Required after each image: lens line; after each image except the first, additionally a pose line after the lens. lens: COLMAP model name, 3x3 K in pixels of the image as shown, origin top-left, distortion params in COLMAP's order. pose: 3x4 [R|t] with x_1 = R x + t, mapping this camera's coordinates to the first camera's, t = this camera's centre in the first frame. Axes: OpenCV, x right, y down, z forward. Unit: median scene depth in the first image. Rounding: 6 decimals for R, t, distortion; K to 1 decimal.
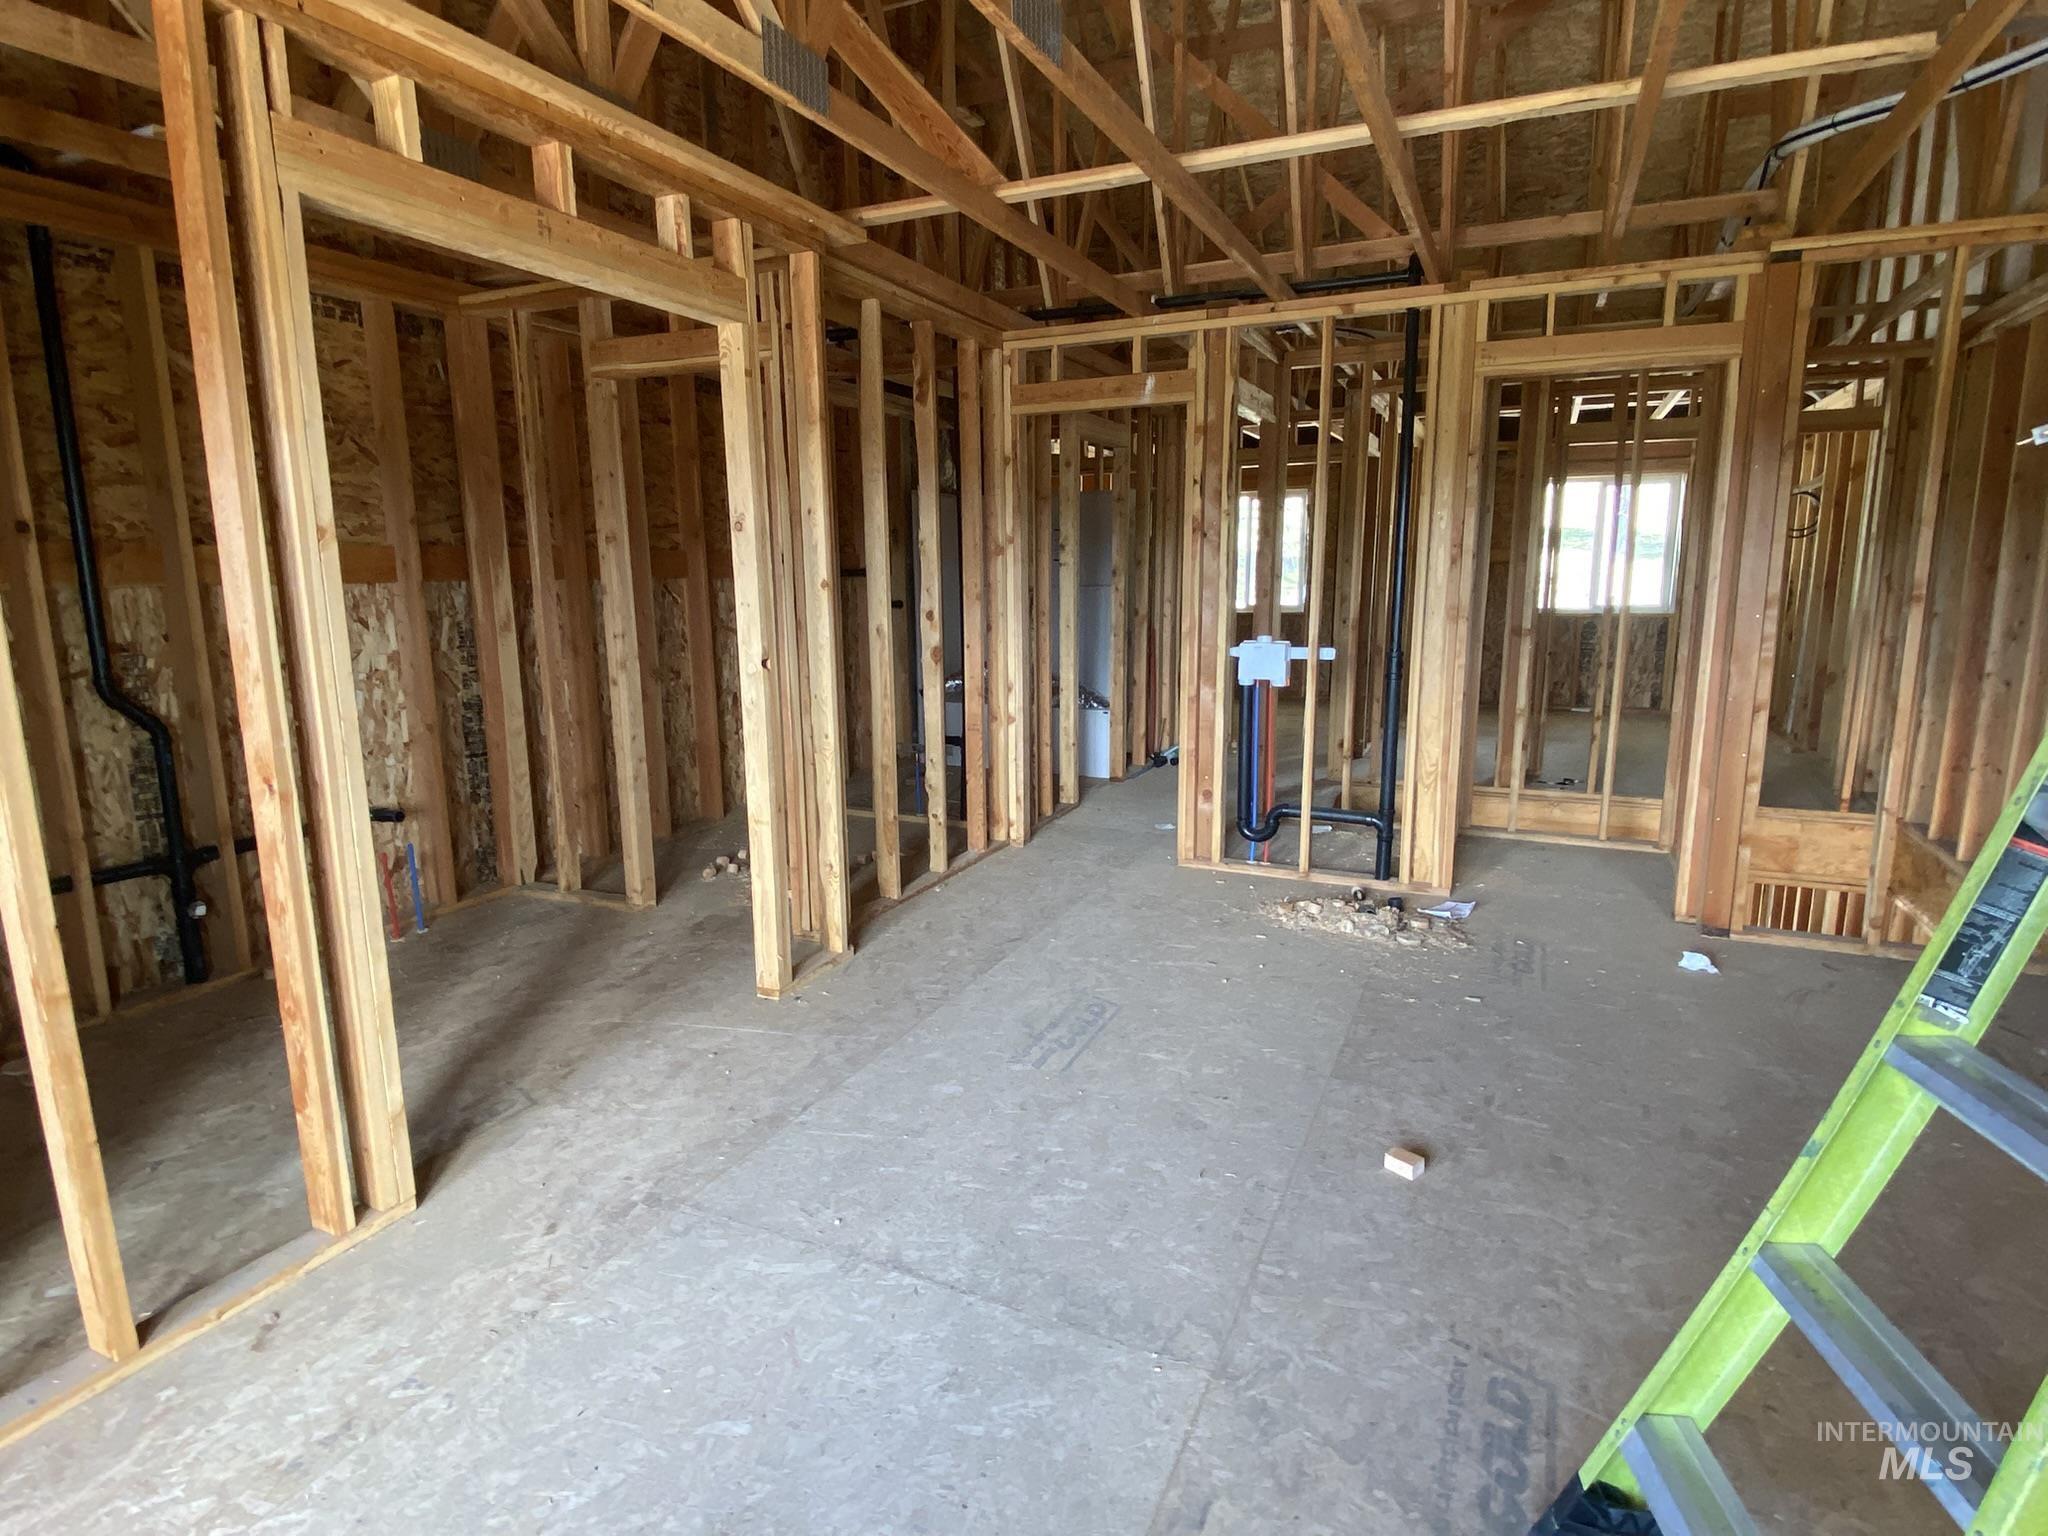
lens RADIAL K [[1066.4, 0, 1024.0], [0, 1066.4, 768.0], [0, 0, 1]] dist [-0.046510, -0.000467]
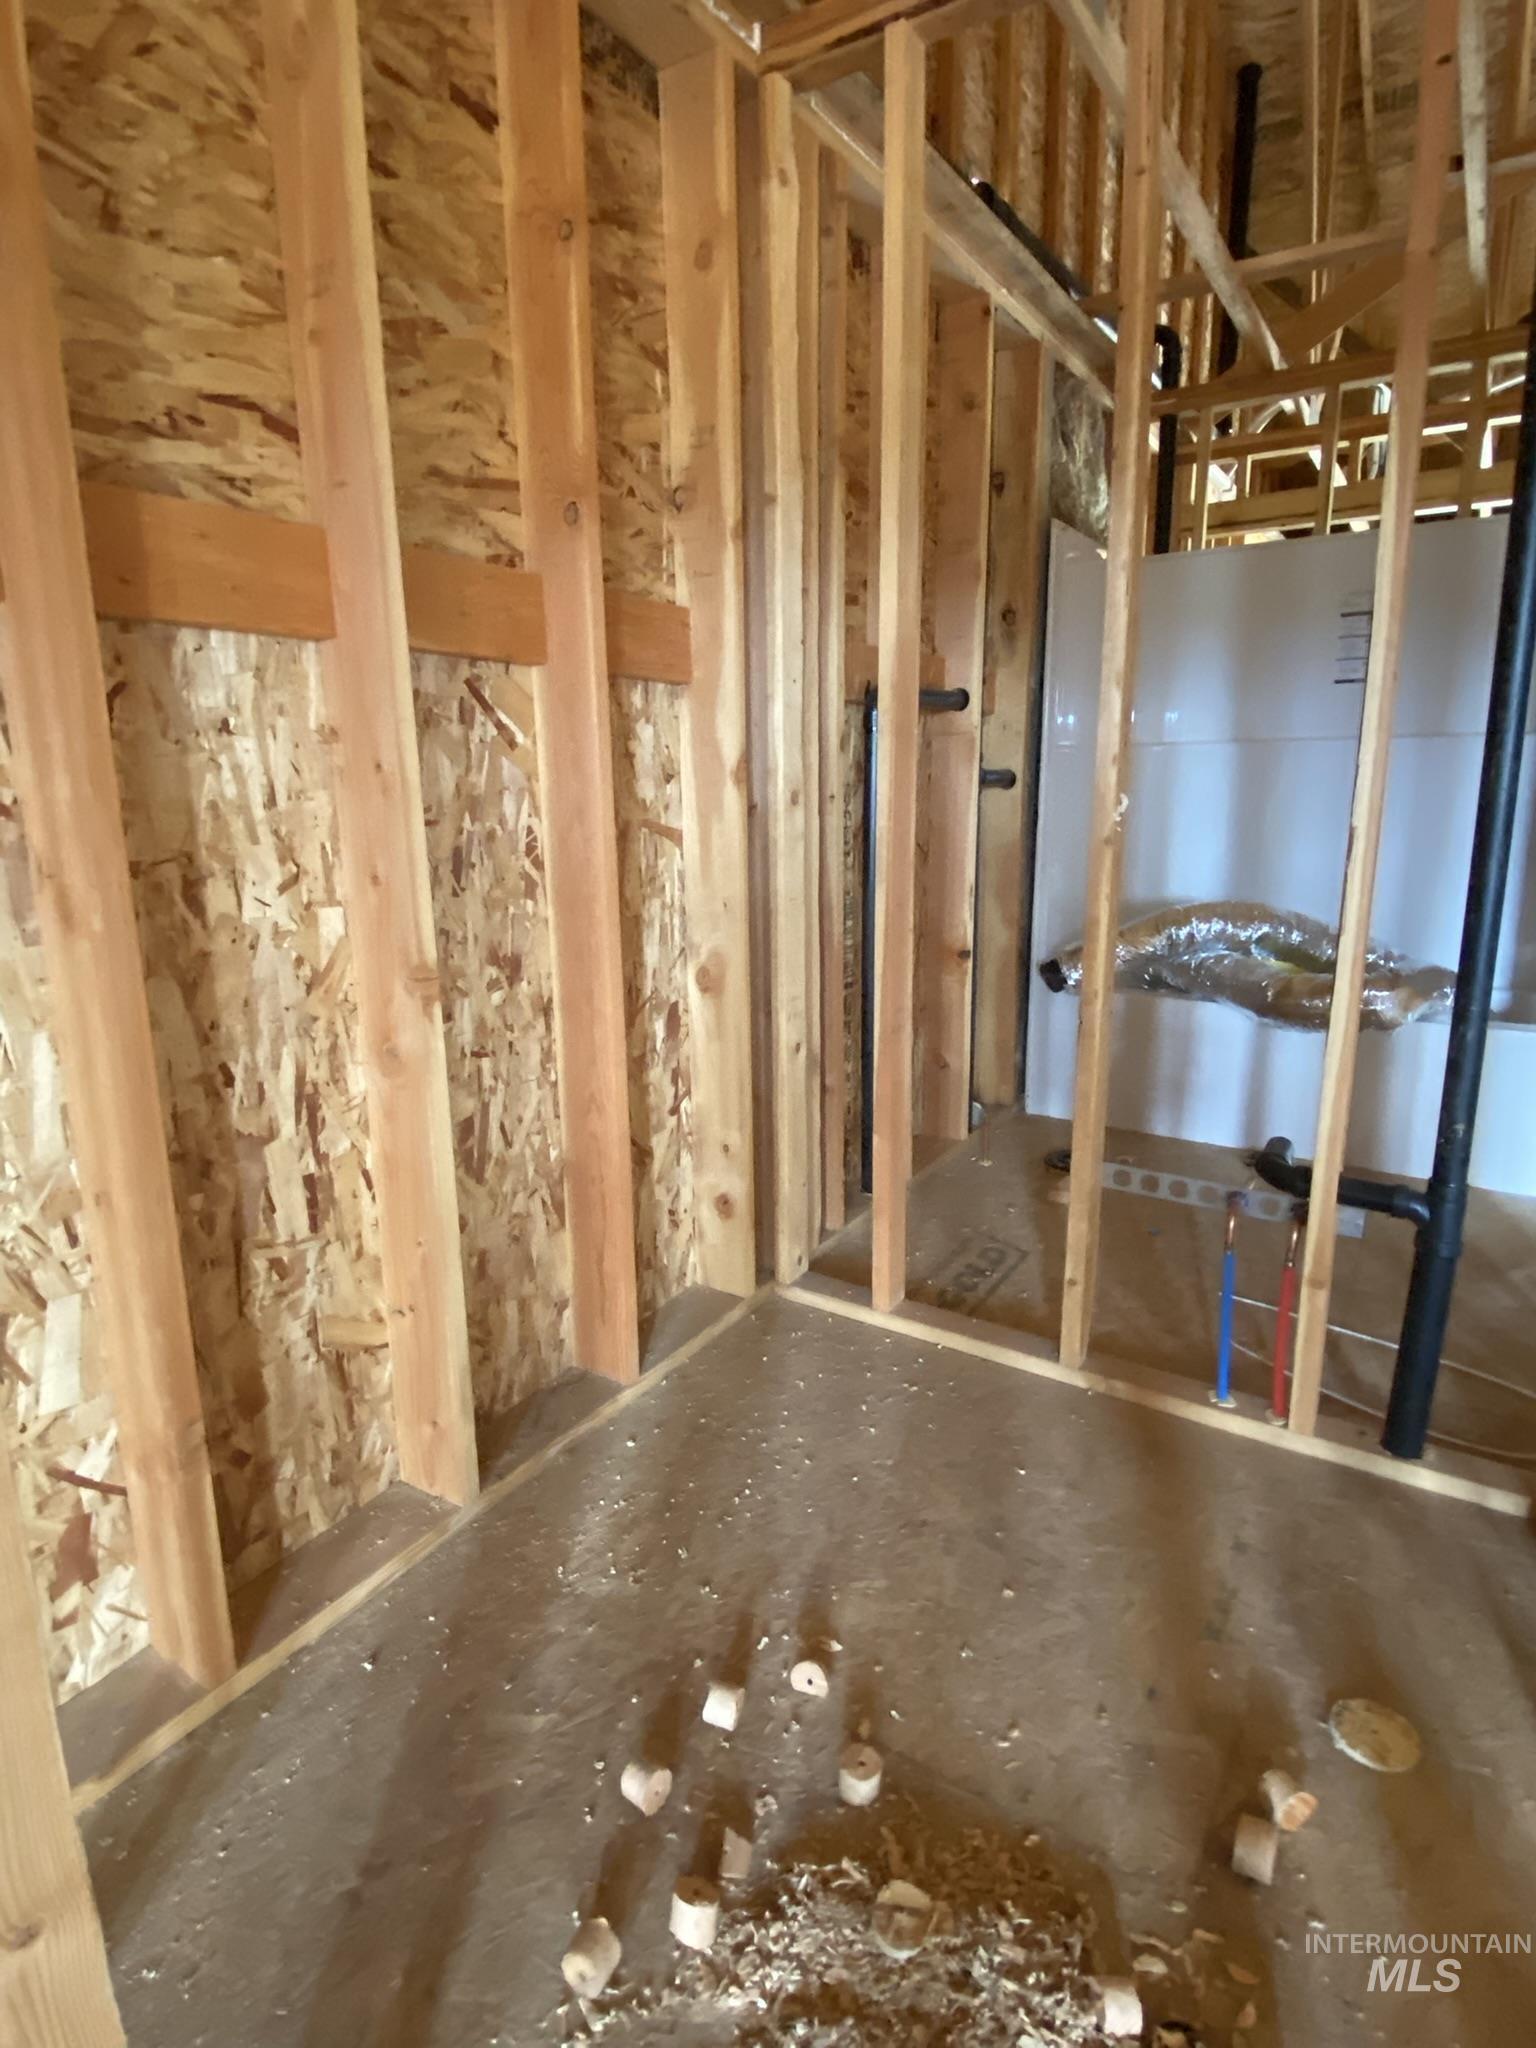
lens RADIAL K [[1066.4, 0, 768.0], [0, 1066.4, 1024.0], [0, 0, 1]] dist [-0.046510, -0.000467]
pose [[0.990513, 0.032484, -0.133527, -0.202656], [-0.026129, 0.998453, 0.049073, -0.088303], [0.134914, -0.045118, 0.989829, 0.680477]]
